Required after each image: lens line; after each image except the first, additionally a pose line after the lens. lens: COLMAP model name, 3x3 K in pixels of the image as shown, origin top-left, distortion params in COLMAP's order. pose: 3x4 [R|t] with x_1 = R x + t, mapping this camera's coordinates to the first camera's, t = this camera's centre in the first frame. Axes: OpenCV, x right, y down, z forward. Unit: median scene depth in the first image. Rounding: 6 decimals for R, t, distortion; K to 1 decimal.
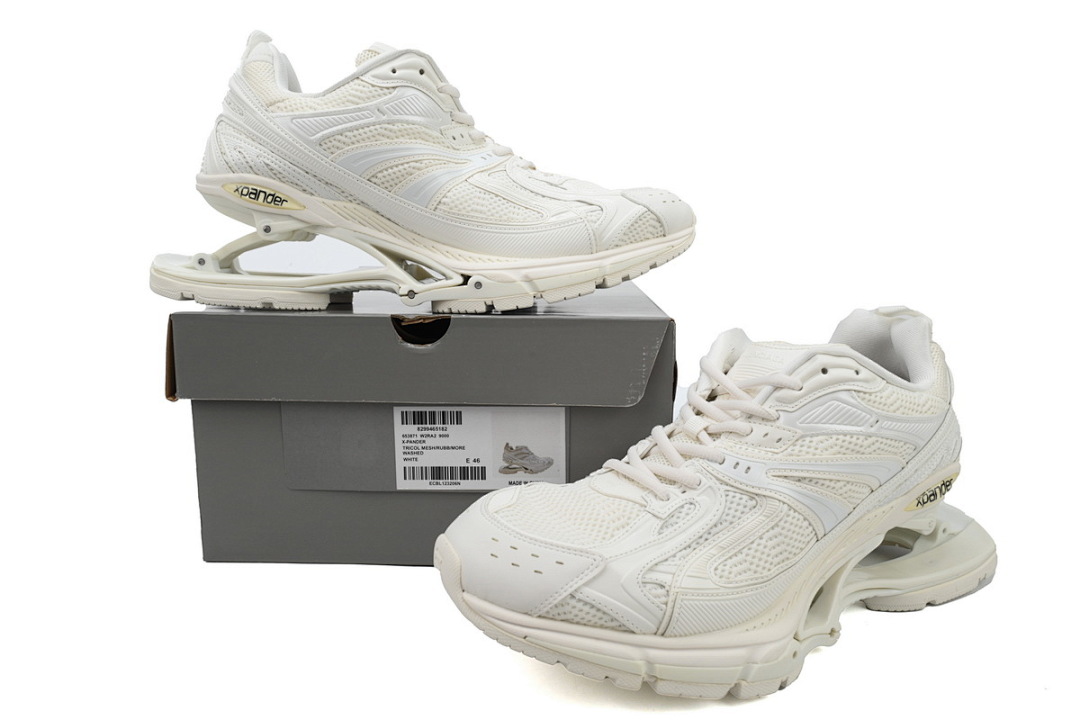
lens RADIAL K [[796.0, 0, 540.0], [0, 796.0, 360.0], [0, 0, 1]] dist [0.065345, -0.001688]
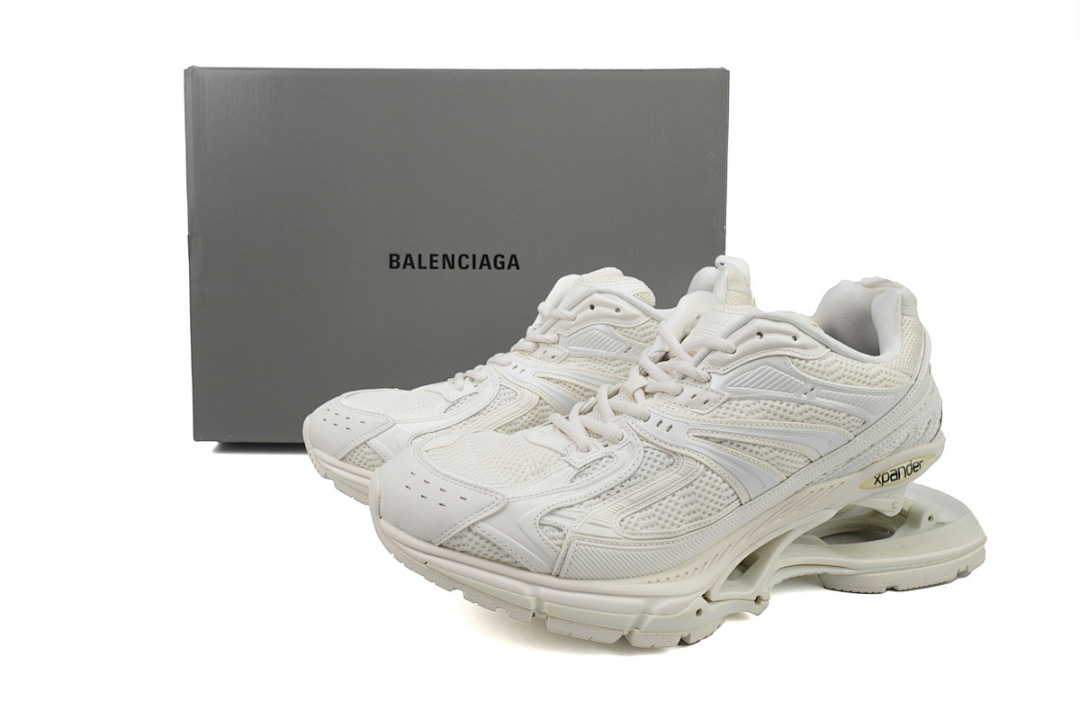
lens RADIAL K [[796.0, 0, 540.0], [0, 796.0, 360.0], [0, 0, 1]] dist [0.065345, -0.001688]
pose [[0.979332, 0.053556, -0.195040, 0.294165], [-0.050976, 0.998534, 0.018224, 0.041600], [0.195730, -0.007905, 0.980626, -0.018229]]
